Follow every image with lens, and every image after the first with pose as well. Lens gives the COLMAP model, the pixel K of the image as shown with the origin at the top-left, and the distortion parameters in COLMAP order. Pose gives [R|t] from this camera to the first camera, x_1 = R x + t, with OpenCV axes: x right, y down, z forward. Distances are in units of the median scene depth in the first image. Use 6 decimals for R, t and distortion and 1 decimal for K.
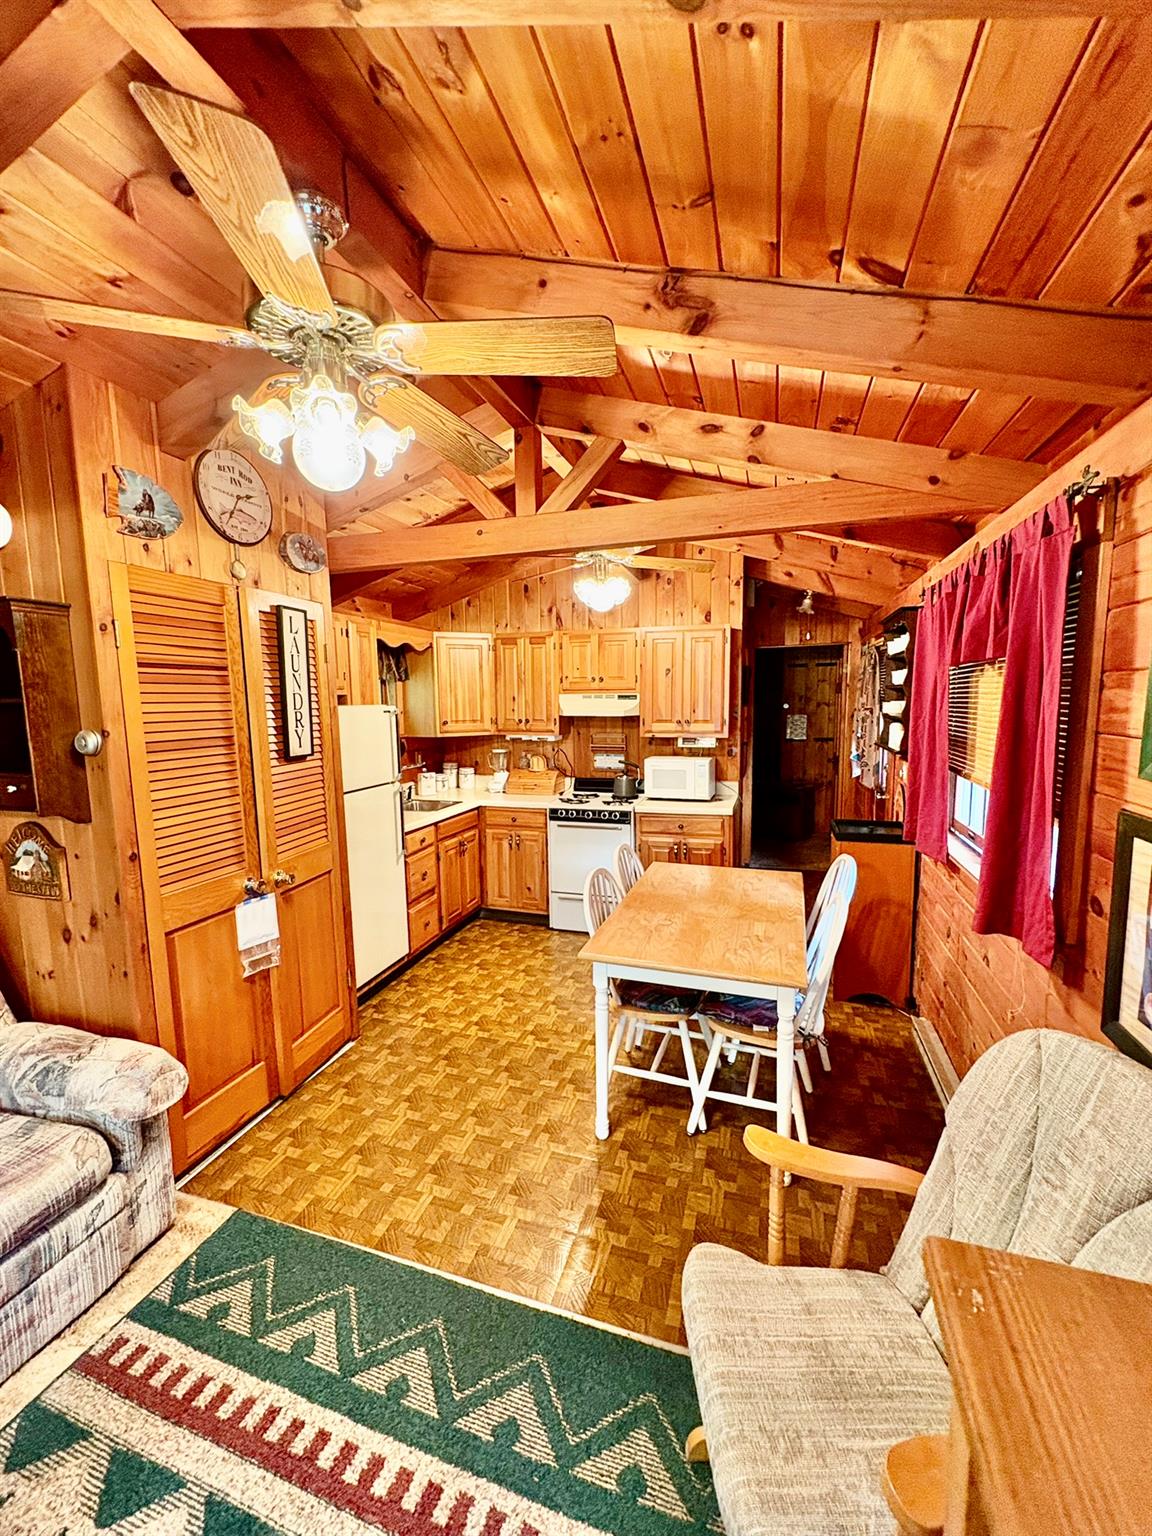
lens RADIAL K [[609.1, 0, 574.3], [0, 609.1, 767.7], [0, 0, 1]] dist [-0.000177, -0.000268]
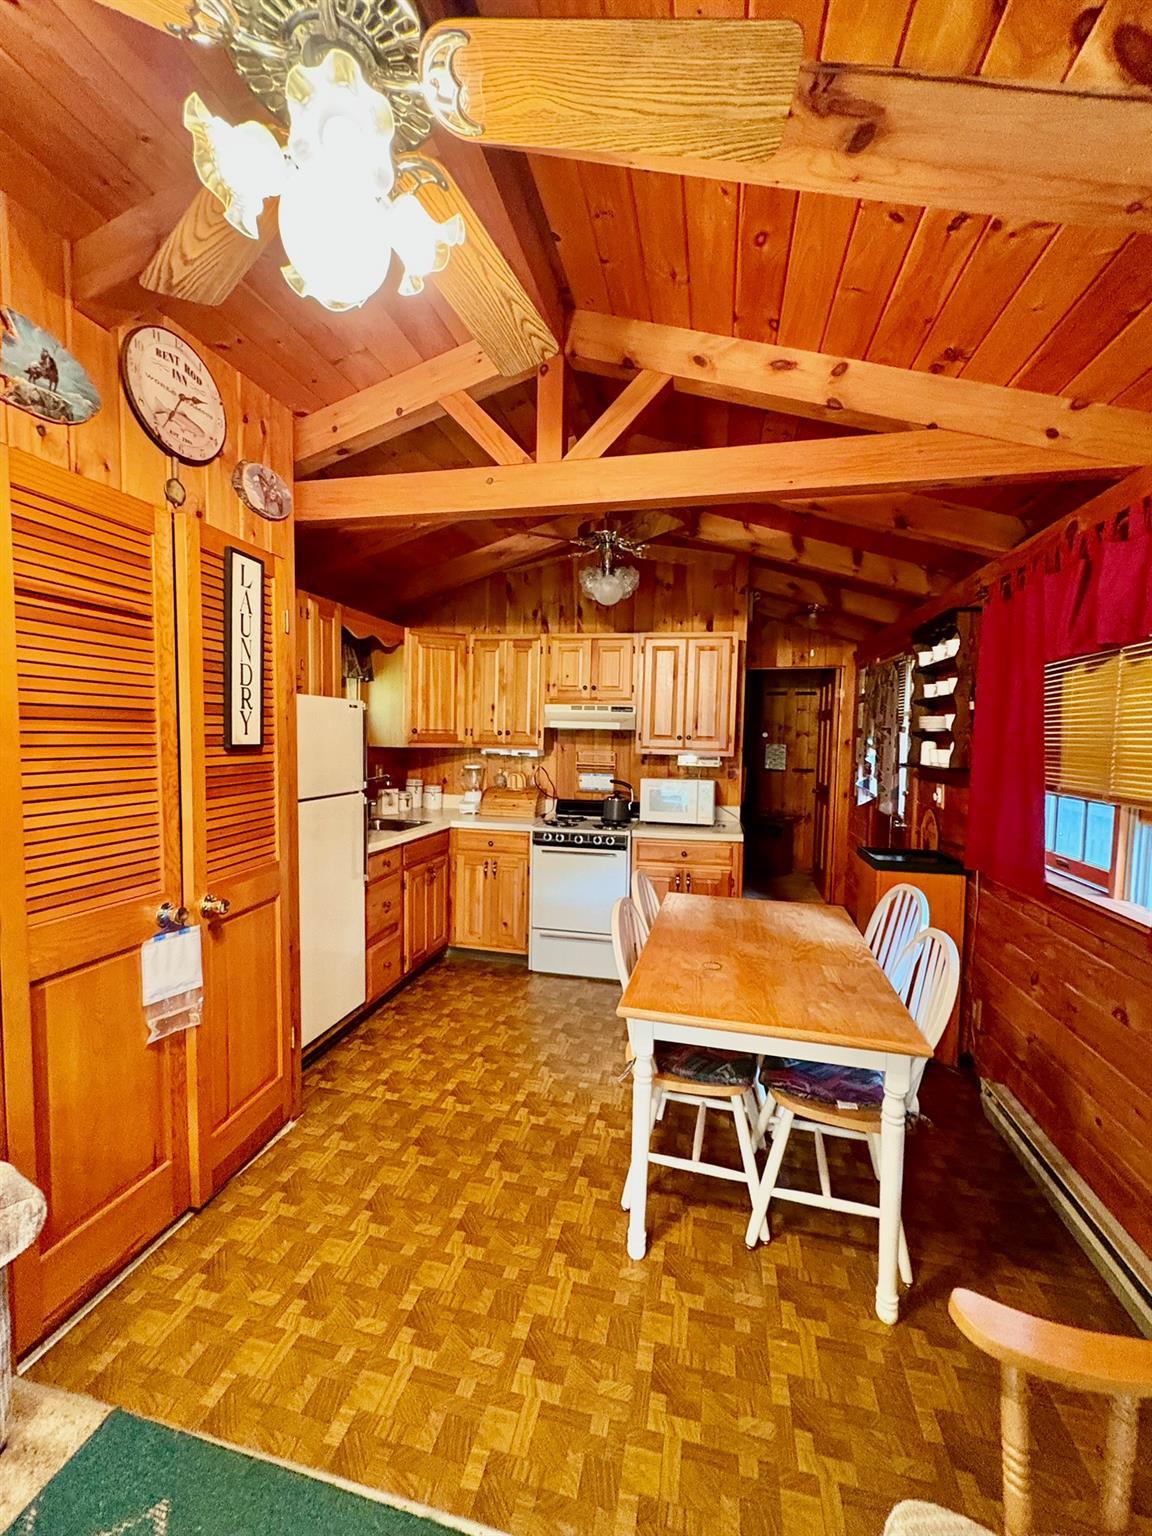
lens RADIAL K [[609.1, 0, 574.3], [0, 609.1, 767.7], [0, 0, 1]] dist [-0.000177, -0.000268]
pose [[0.995627, 0.029331, 0.088696, -0.104573], [-0.024044, 0.997902, -0.060104, 0.045462], [-0.090273, 0.057709, 0.994244, 0.201002]]
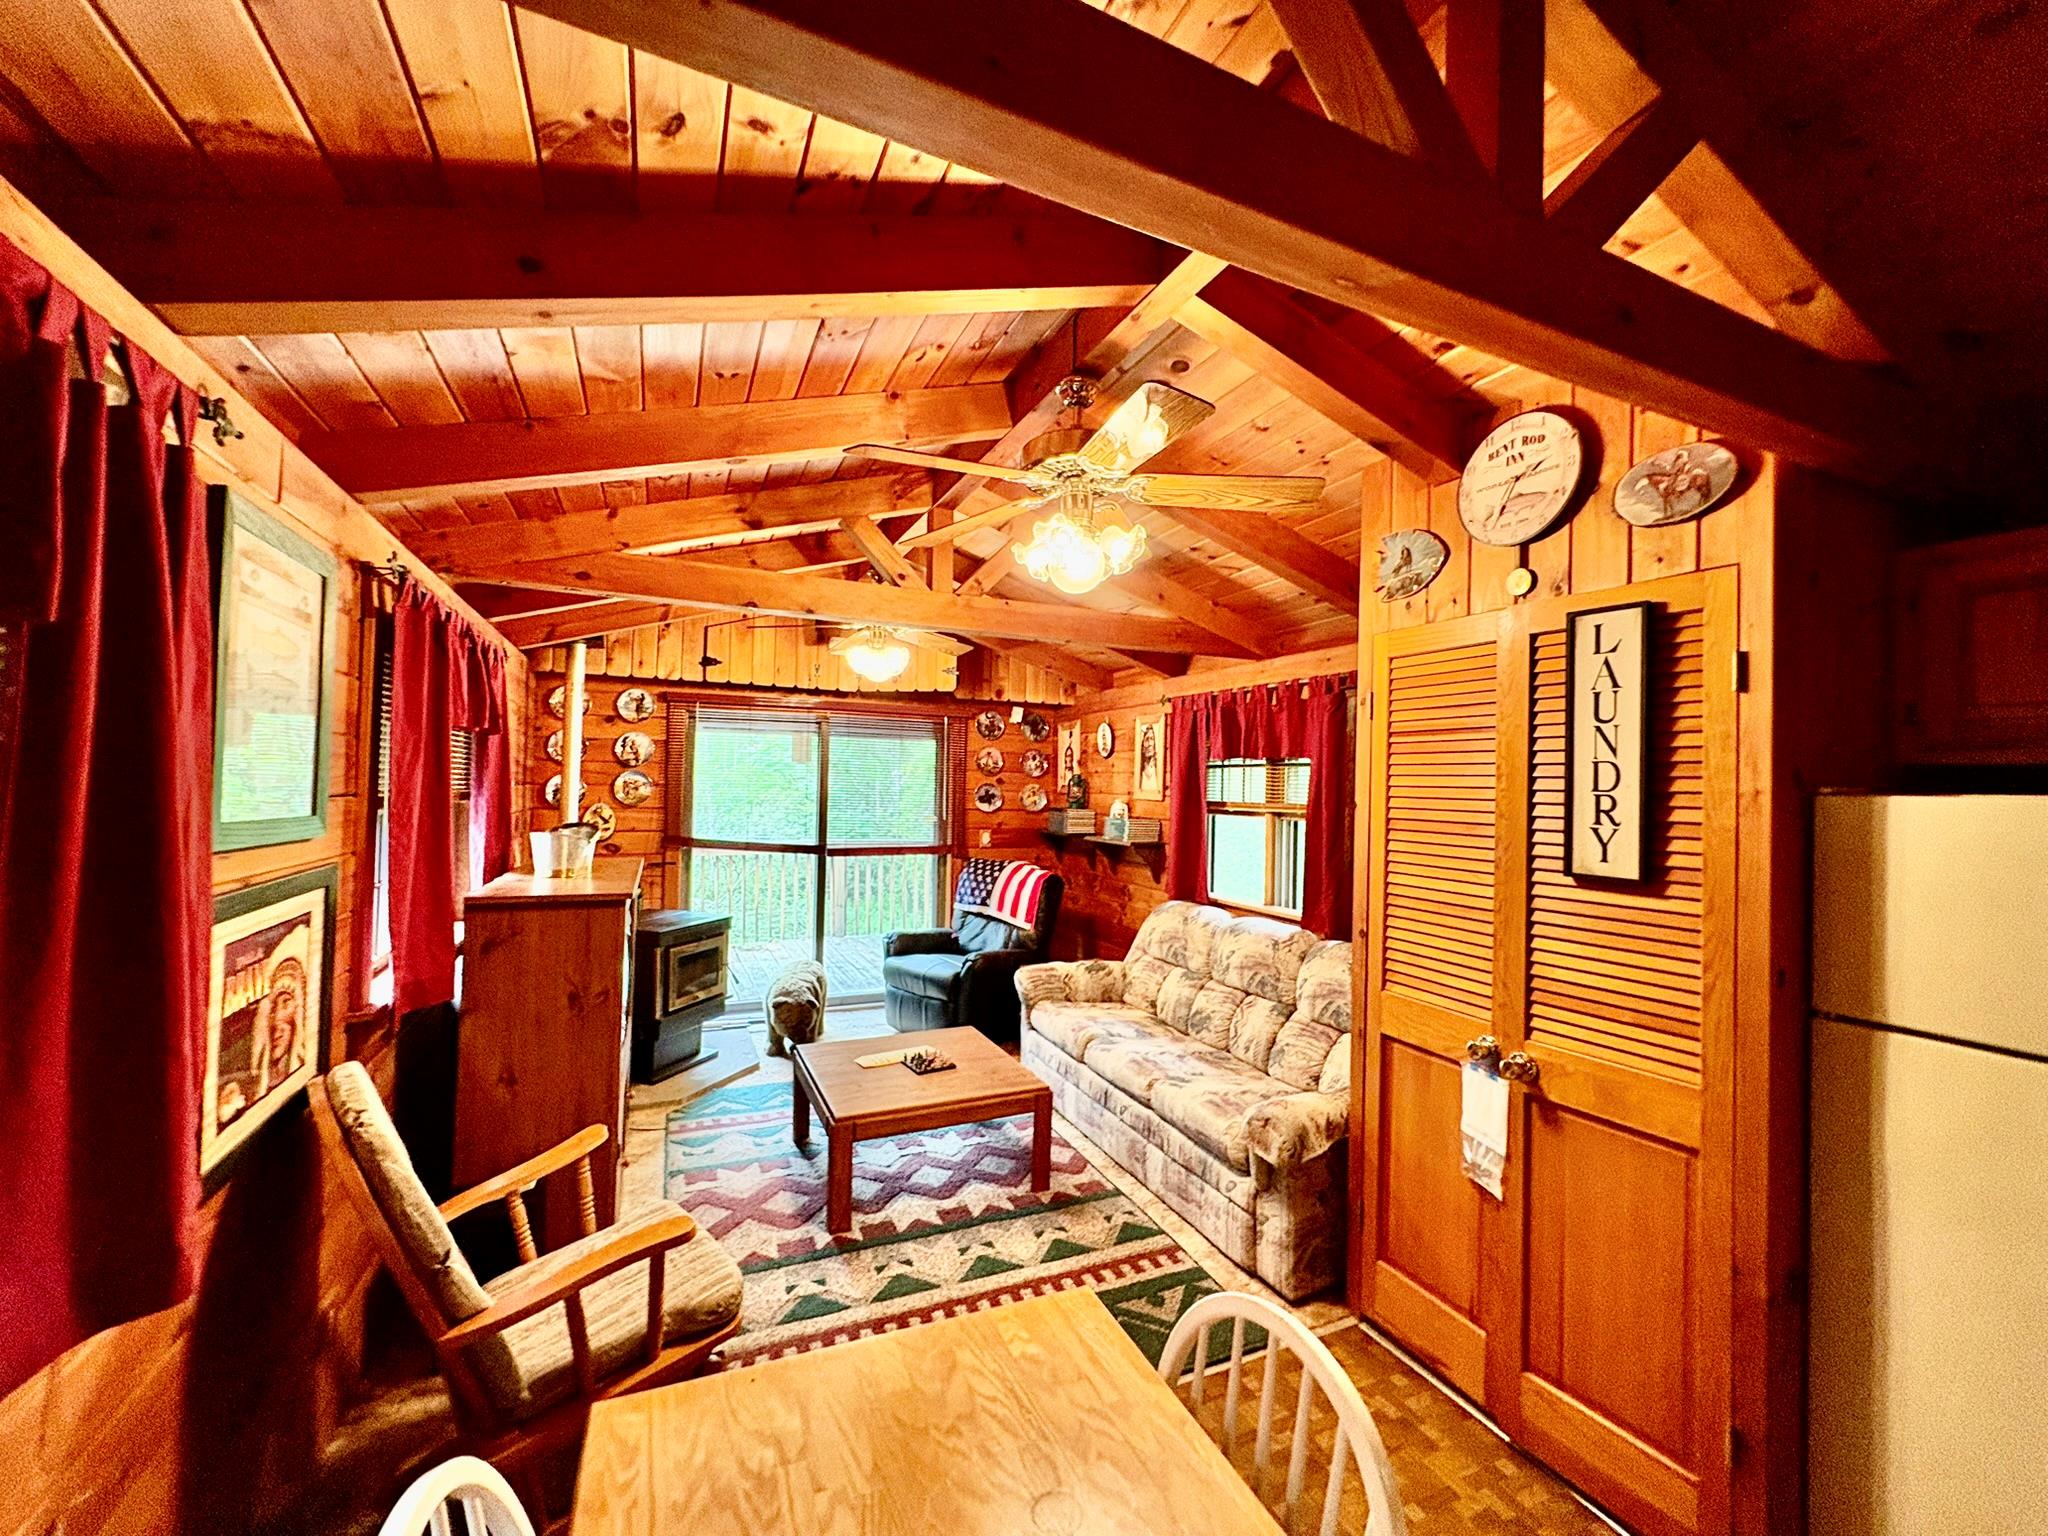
lens RADIAL K [[812.2, 0, 1024.3], [0, 812.2, 767.2], [0, 0, 1]] dist [-0.000177, -0.000268]
pose [[-0.740772, -0.012752, -0.671635, 0.412581], [-0.087092, 0.993205, 0.077199, -0.128161], [0.666087, 0.115681, -0.736849, 1.189675]]
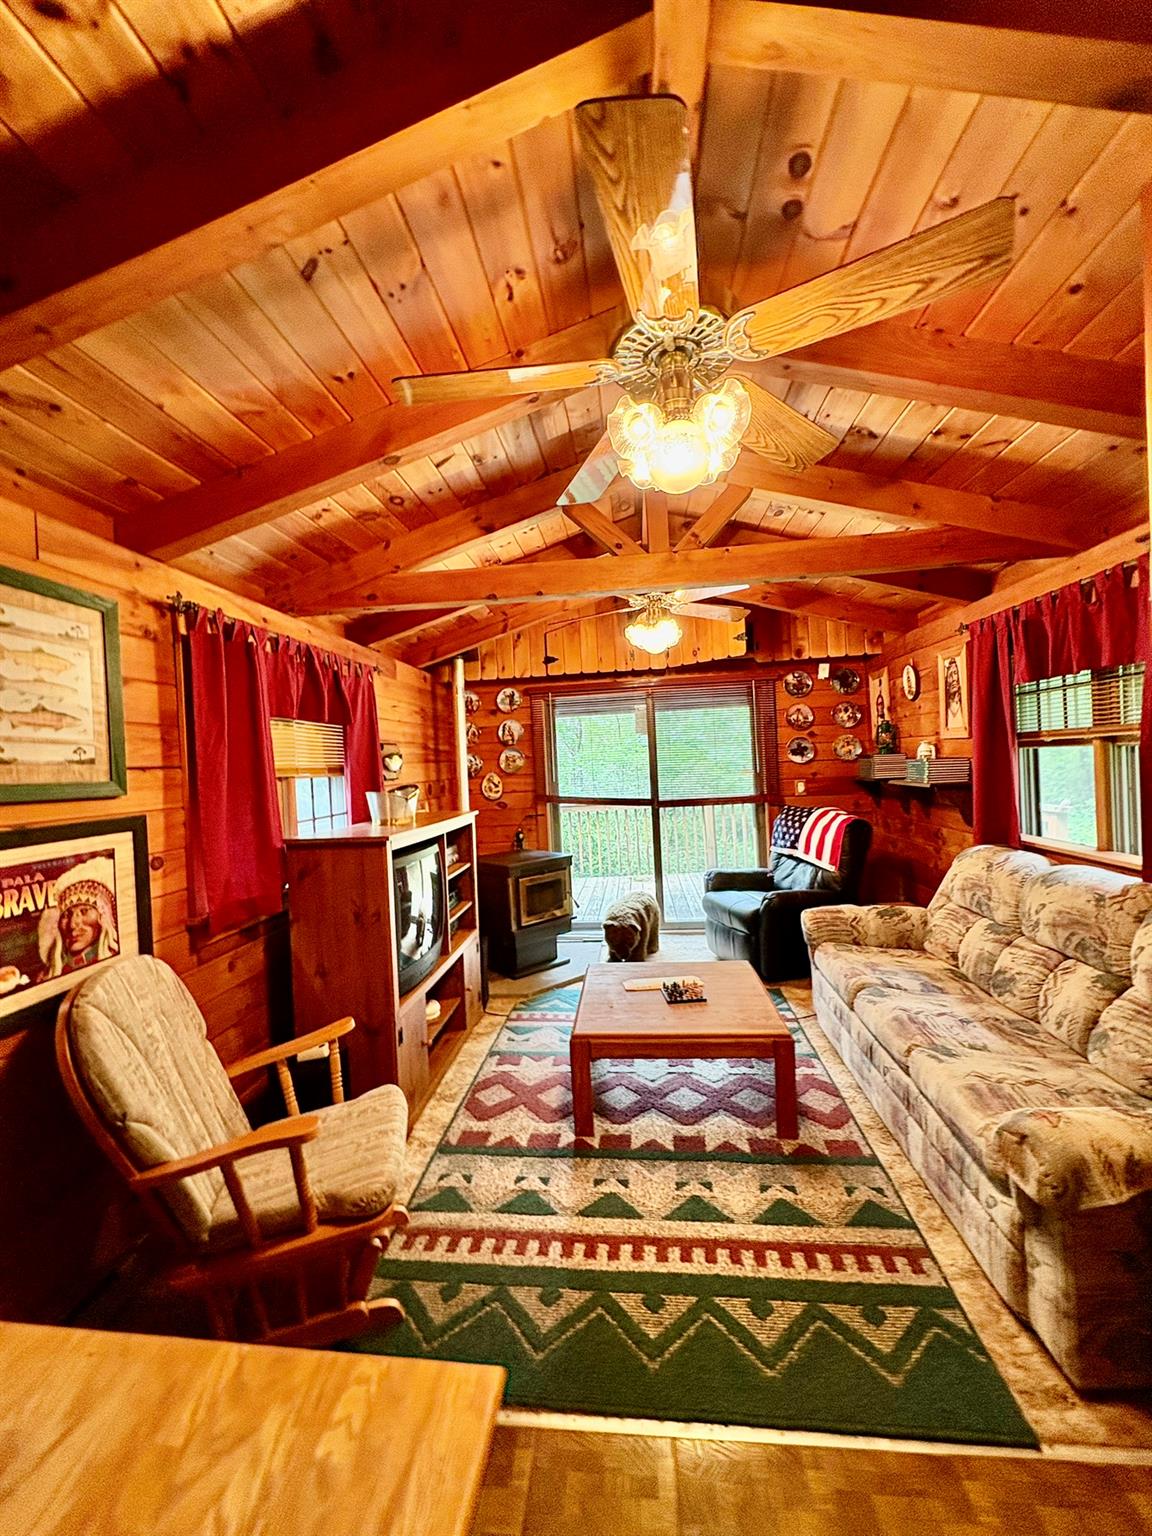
lens RADIAL K [[609.1, 0, 574.1], [0, 609.1, 766.2], [0, 0, 1]] dist [-0.001435, -0.000036]
pose [[-0.975897, 0.066540, -0.207841, 0.014607], [0.040851, 0.991248, 0.125536, -0.071338], [0.214375, 0.114019, -0.970074, 1.119062]]
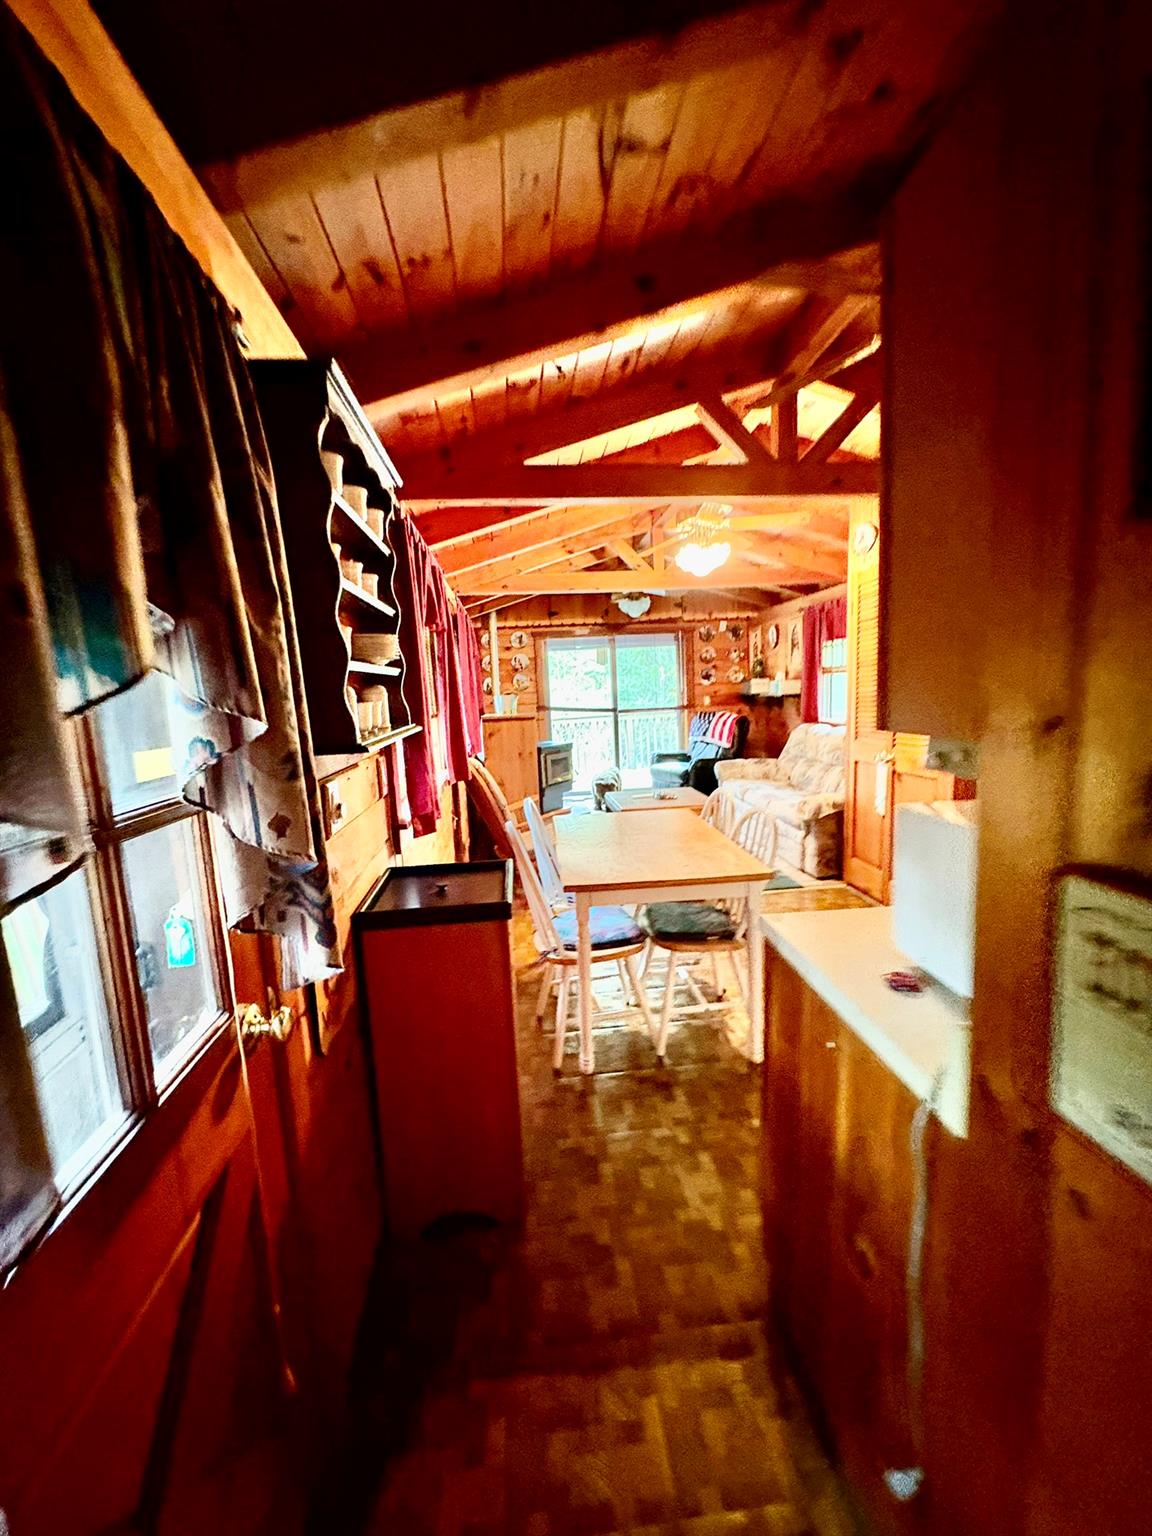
lens RADIAL K [[609.1, 0, 574.1], [0, 609.1, 766.2], [0, 0, 1]] dist [-0.001435, -0.000036]
pose [[-0.914961, 0.108934, -0.388562, 0.744889], [0.013217, 0.970449, 0.240943, -0.156658], [0.403326, 0.215317, -0.889363, 1.921891]]
